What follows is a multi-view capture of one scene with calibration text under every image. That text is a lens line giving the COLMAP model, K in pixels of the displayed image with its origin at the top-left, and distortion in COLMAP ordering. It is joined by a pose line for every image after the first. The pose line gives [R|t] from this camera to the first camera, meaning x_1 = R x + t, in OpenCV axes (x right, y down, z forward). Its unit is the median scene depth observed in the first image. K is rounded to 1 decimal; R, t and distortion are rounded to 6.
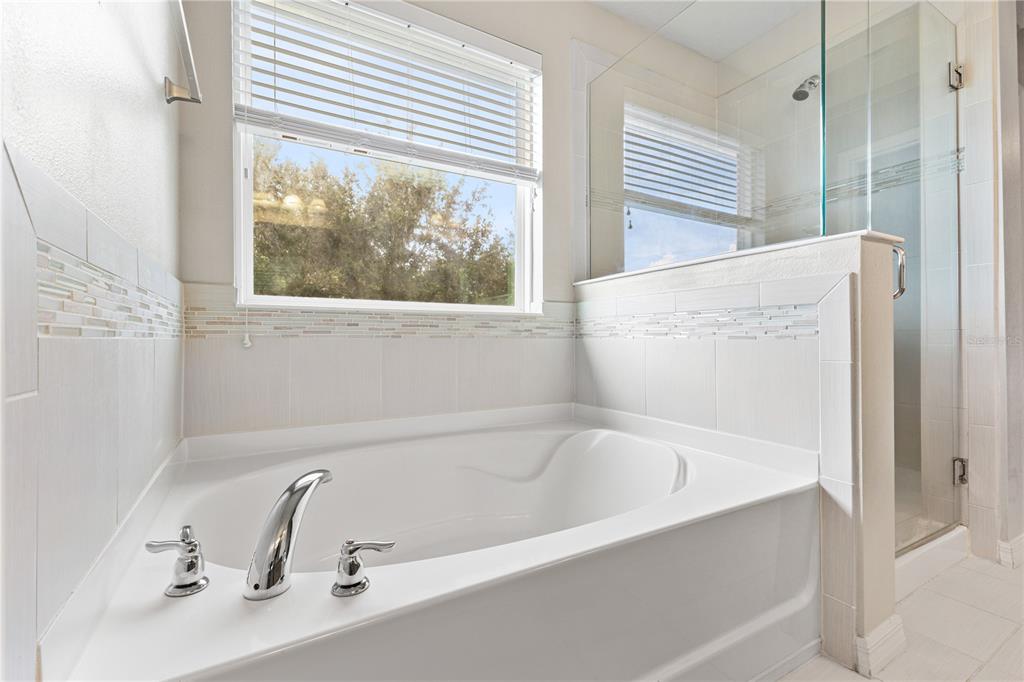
lens RADIAL K [[442.3, 0, 506.8], [0, 442.3, 341.5], [0, 0, 1]] dist [0.010977, 0.000325]
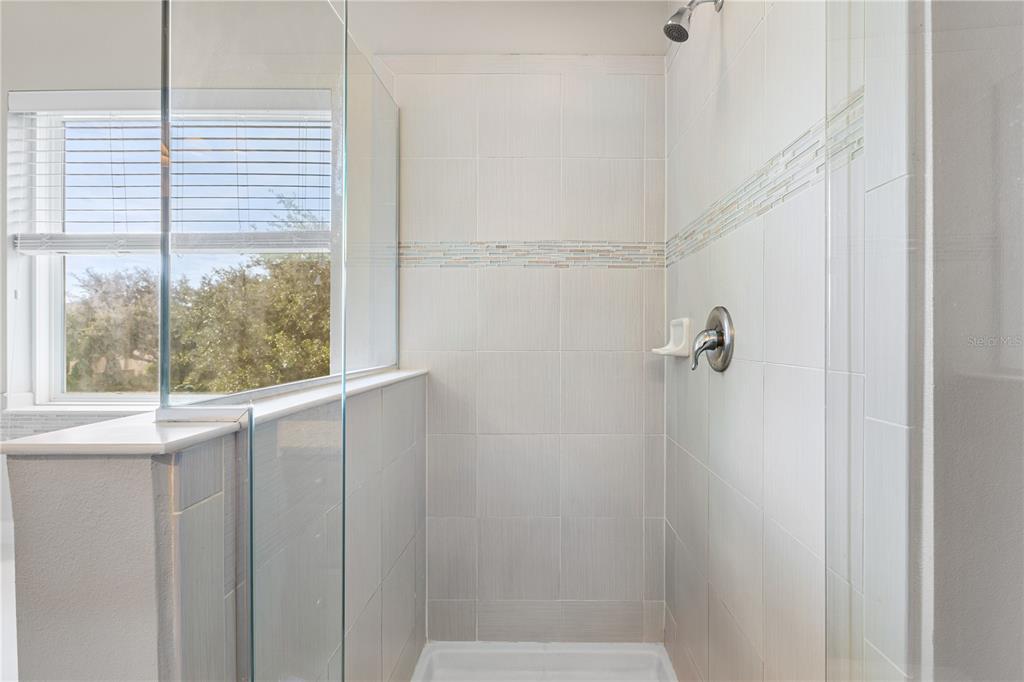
lens RADIAL K [[442.3, 0, 506.8], [0, 442.3, 341.5], [0, 0, 1]] dist [0.010977, 0.000325]
pose [[0.870991, 0.003522, -0.491286, 1.062879], [0.001752, 0.999946, 0.010275, -0.264798], [0.491295, -0.009810, 0.870938, 0.608327]]
